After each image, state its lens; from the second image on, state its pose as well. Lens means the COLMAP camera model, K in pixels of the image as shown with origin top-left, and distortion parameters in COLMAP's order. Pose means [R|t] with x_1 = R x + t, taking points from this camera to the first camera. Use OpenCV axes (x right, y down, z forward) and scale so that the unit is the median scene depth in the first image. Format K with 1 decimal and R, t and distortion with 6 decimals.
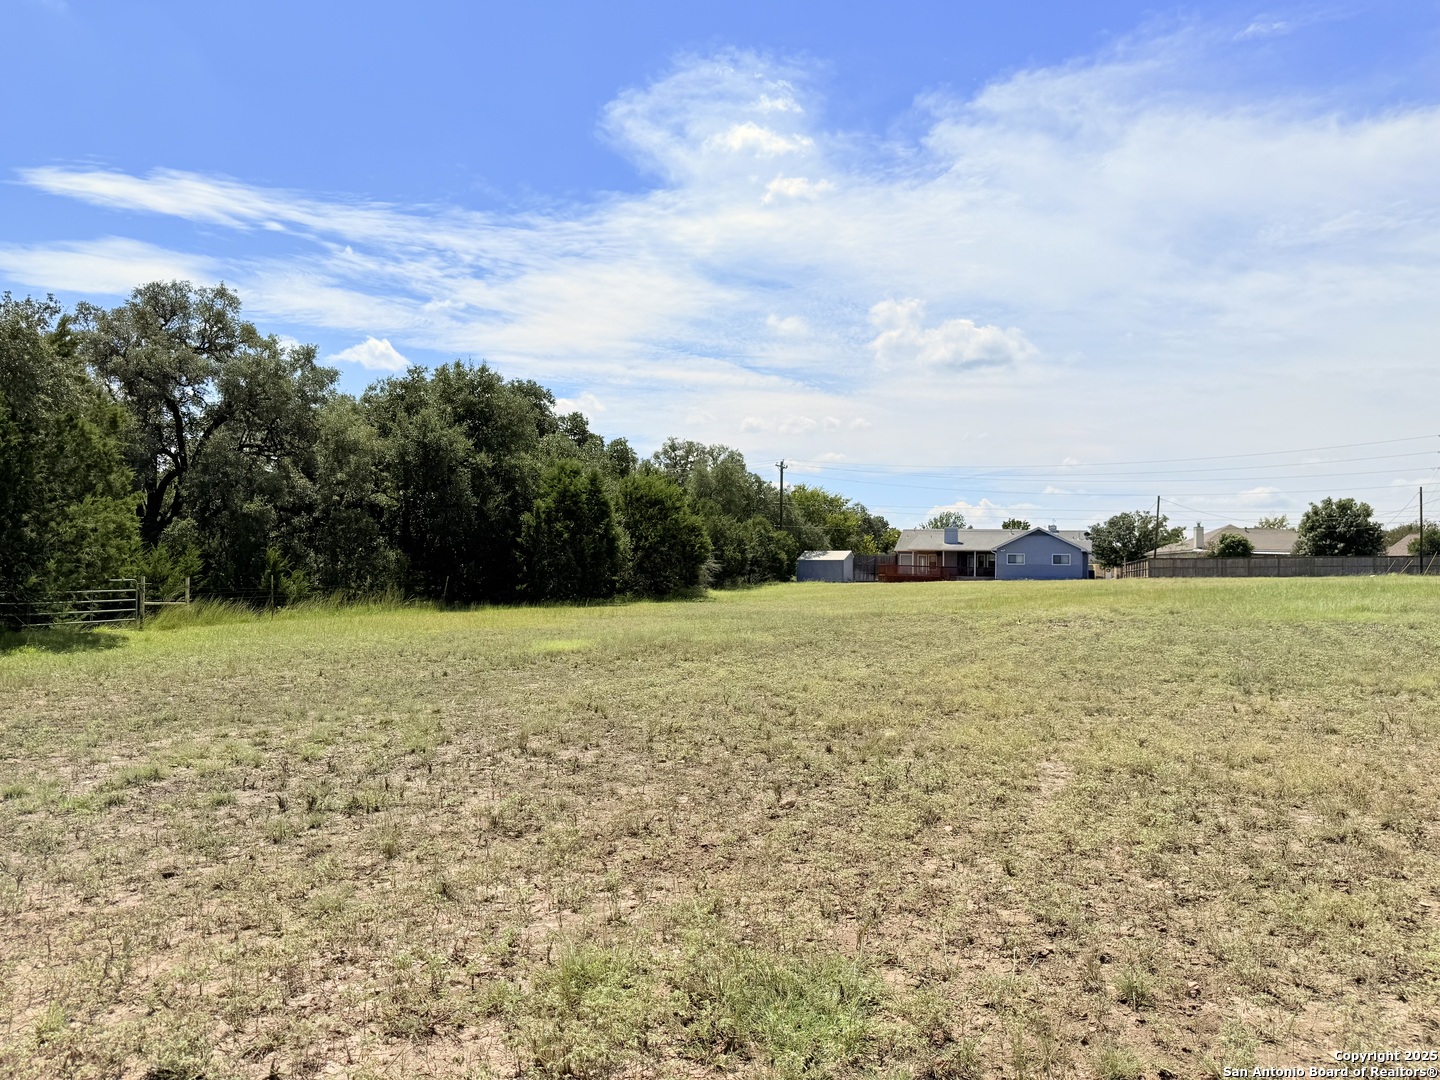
lens RADIAL K [[1023.1, 0, 722.7], [0, 1023.1, 545.4], [0, 0, 1]] dist [0.023706, -0.035566]
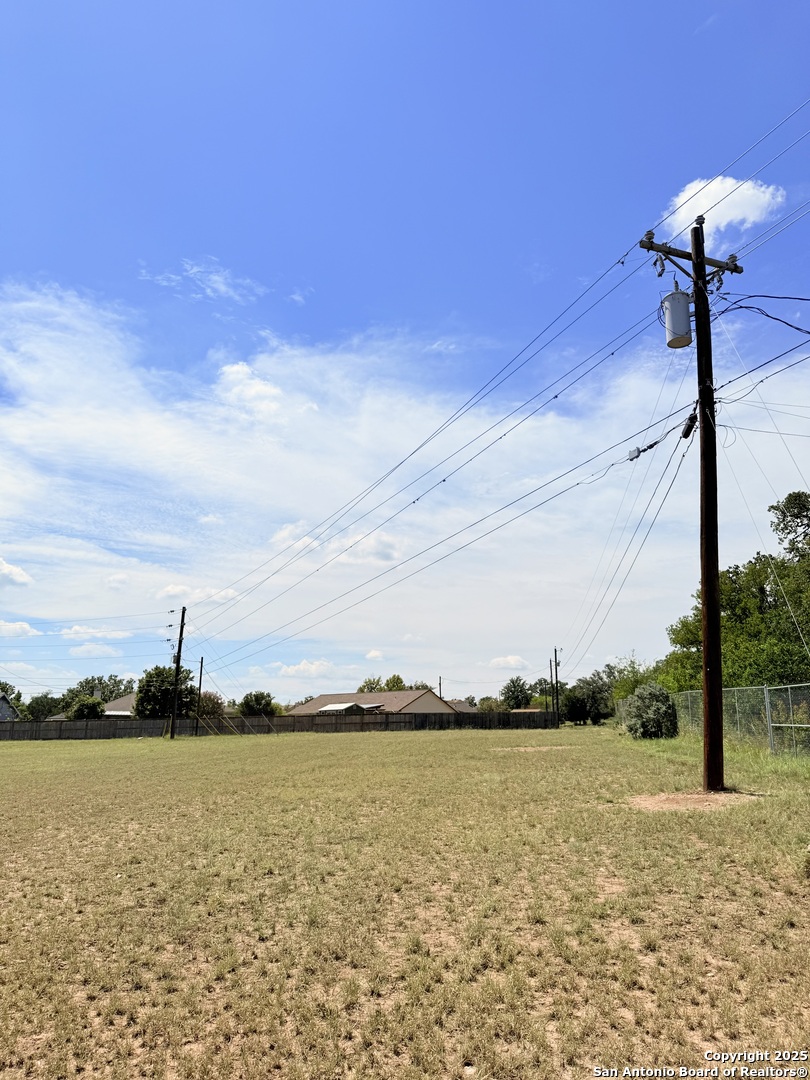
lens RADIAL K [[767.3, 0, 400.8], [0, 767.3, 541.1], [0, 0, 1]] dist [0.023706, -0.035566]
pose [[0.931420, 0.090341, 0.352555, 0.469981], [-0.018403, 0.979153, -0.202287, -0.007389], [-0.363481, 0.181926, 0.913665, 0.250862]]
